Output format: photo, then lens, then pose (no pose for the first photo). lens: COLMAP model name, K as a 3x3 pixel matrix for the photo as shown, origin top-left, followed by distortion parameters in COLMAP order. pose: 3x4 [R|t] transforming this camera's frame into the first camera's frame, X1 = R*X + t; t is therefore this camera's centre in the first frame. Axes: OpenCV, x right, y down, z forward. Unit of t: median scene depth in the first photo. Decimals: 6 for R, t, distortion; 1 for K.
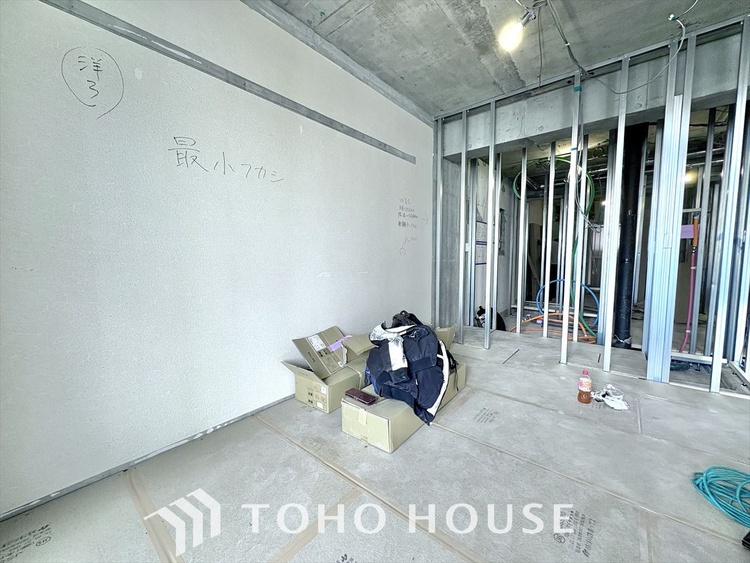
lens RADIAL K [[299.6, 0, 374.3], [0, 299.6, 279.6], [0, 0, 1]] dist [-0.002499, 0.001004]
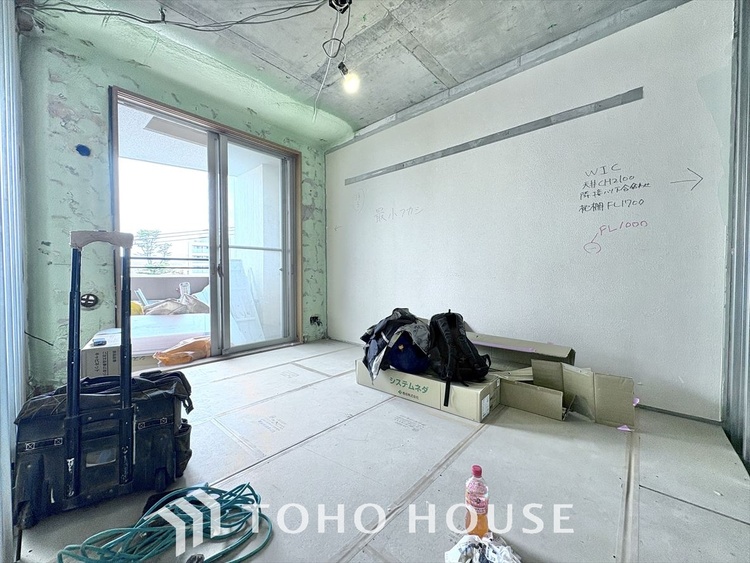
lens RADIAL K [[299.6, 0, 374.4], [0, 299.6, 279.7], [0, 0, 1]] dist [-0.002499, 0.001004]
pose [[-0.038618, 0.015540, -0.999133, 0.944155], [-0.078942, 0.996707, 0.018554, 0.004418], [0.996131, 0.079590, -0.037264, 0.655321]]
